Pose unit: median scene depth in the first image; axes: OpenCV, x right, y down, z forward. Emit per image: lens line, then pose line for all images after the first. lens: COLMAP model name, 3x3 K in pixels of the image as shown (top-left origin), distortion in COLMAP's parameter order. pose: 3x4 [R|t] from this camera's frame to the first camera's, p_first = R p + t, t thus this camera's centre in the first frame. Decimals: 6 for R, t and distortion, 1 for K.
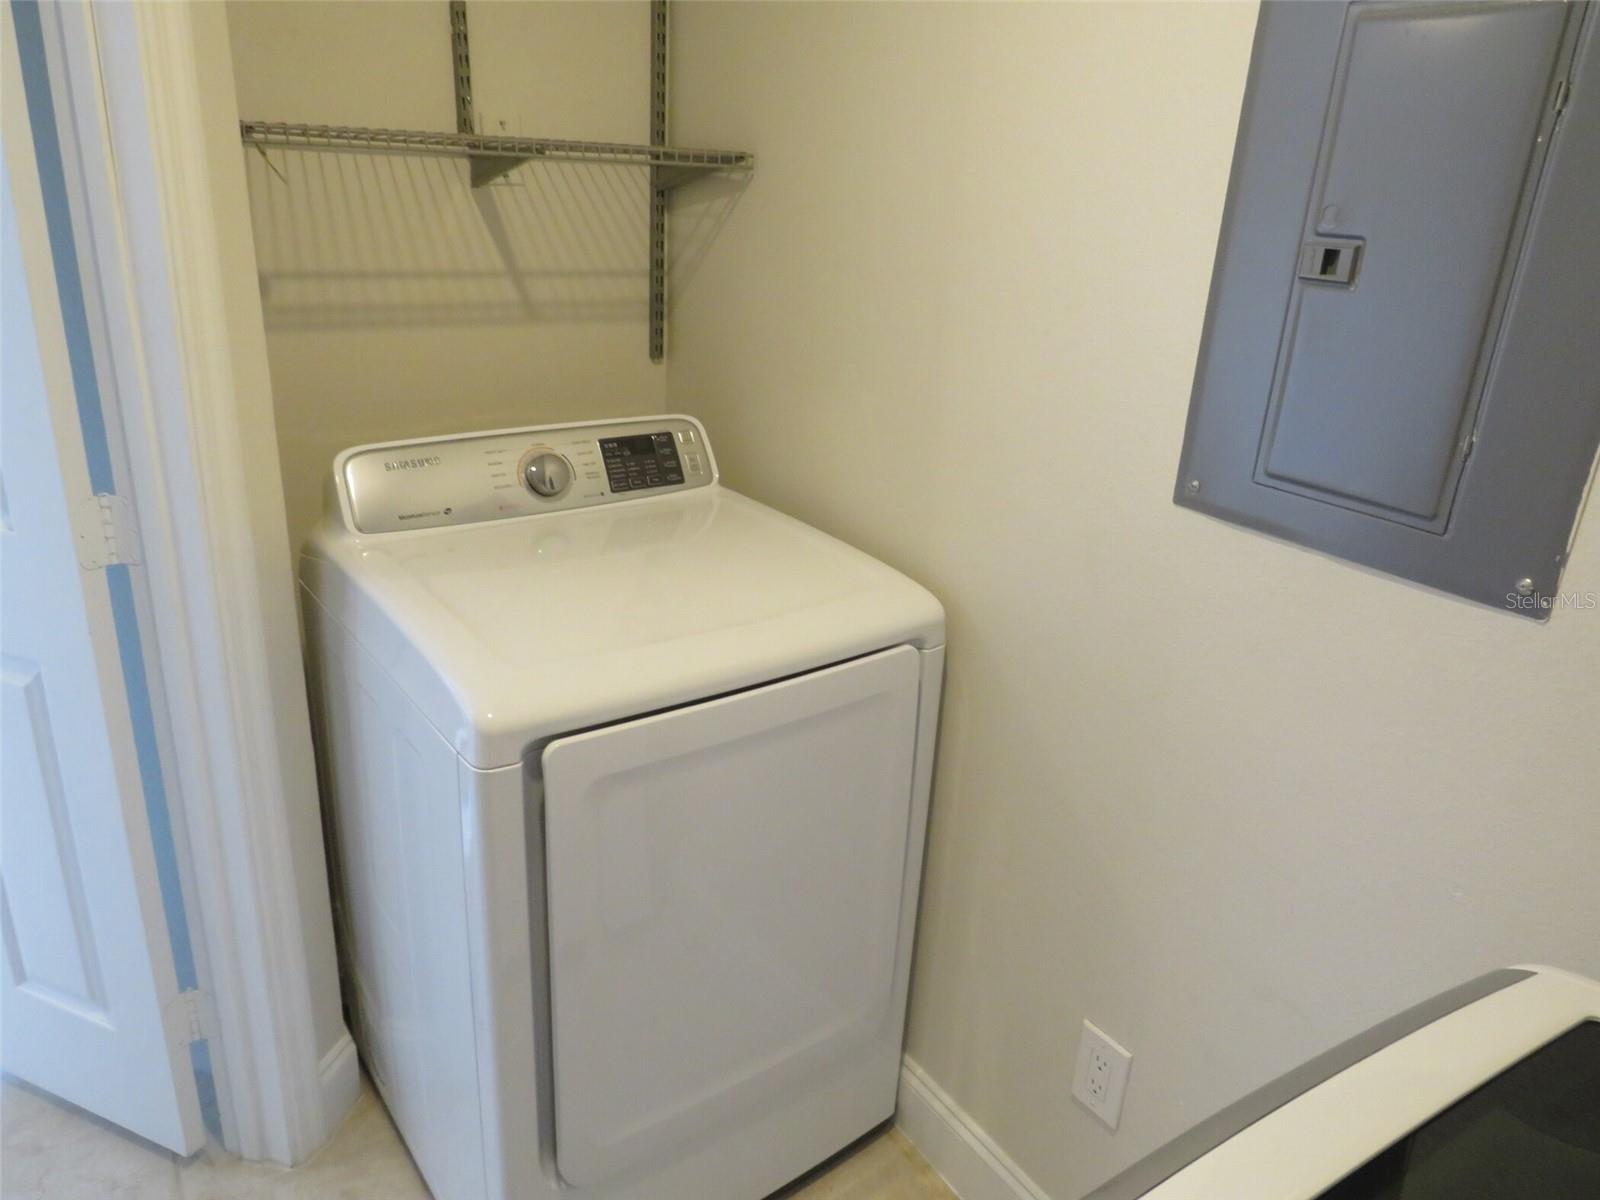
lens RADIAL K [[1117.4, 0, 800.0], [0, 1117.4, 600.0], [0, 0, 1]] dist [-0.031291, -0.000496]
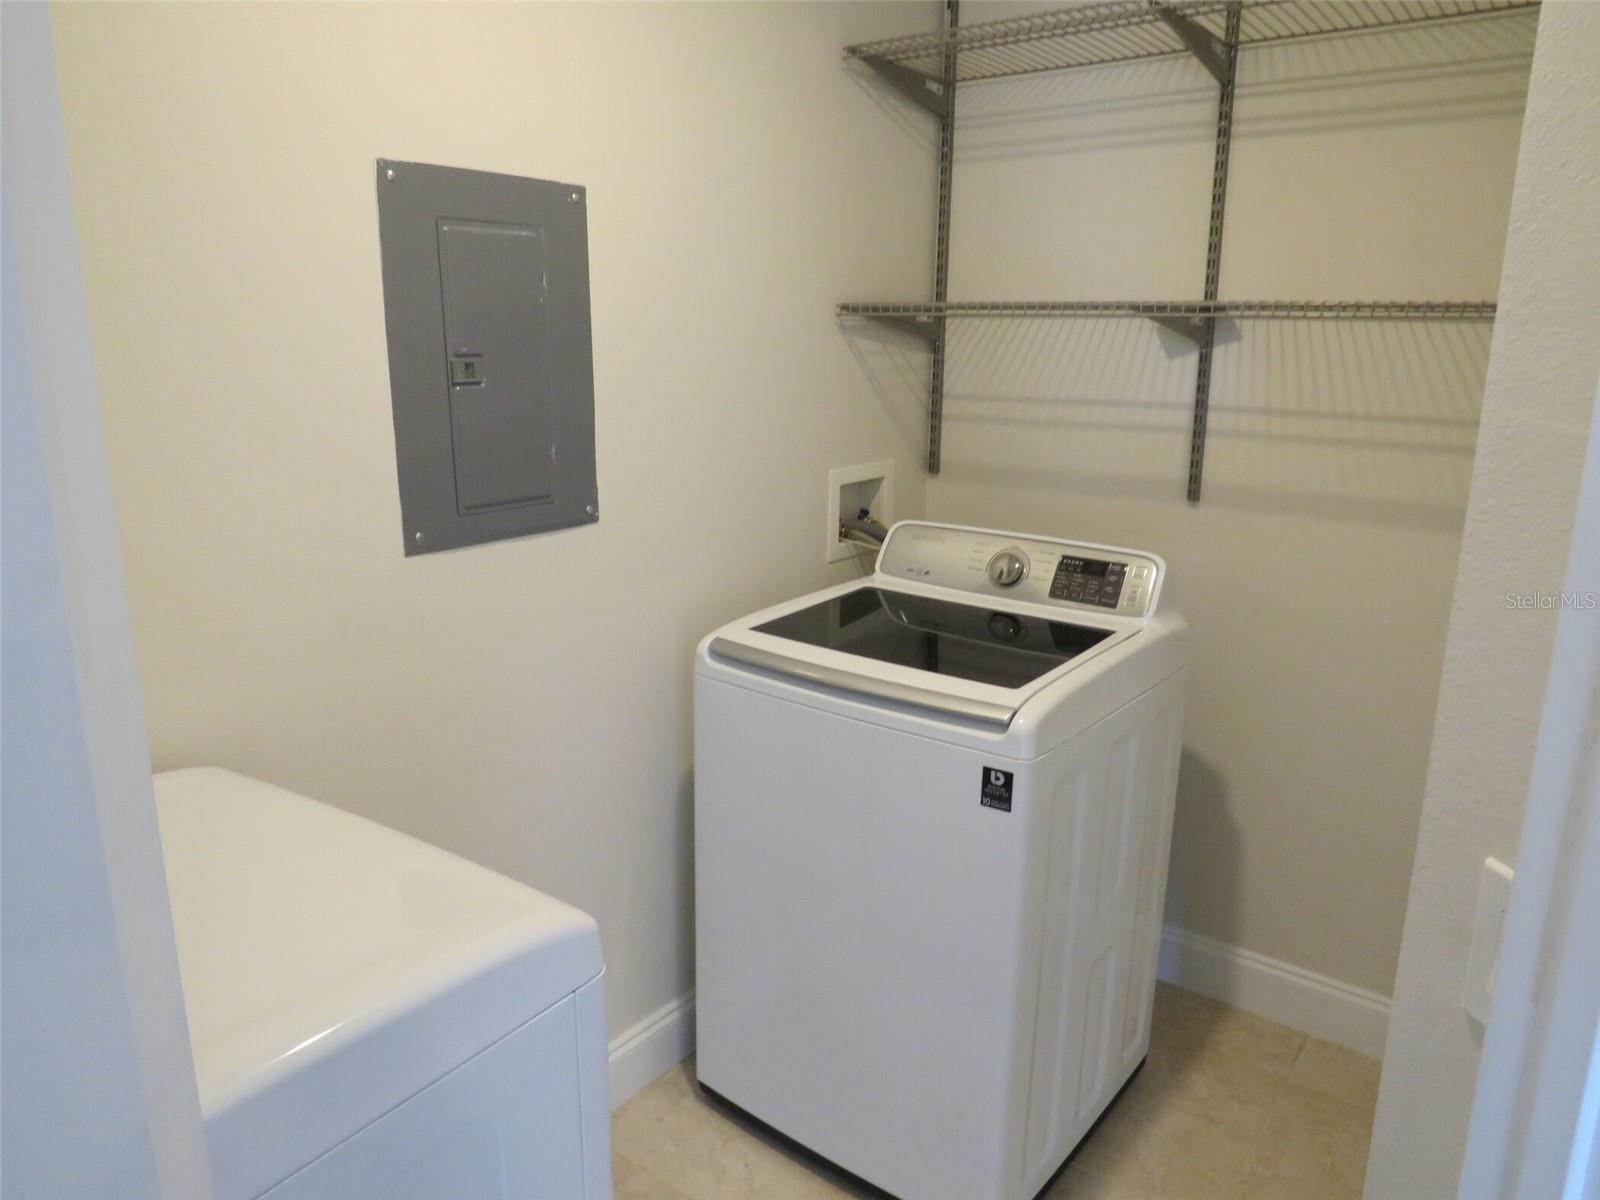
lens RADIAL K [[1117.4, 0, 800.0], [0, 1117.4, 600.0], [0, 0, 1]] dist [-0.031291, -0.000496]
pose [[0.244587, 0.180373, -0.952703, 0.846338], [-0.334765, 0.937838, 0.091615, -0.116431], [0.910005, 0.296524, 0.289765, 0.448323]]
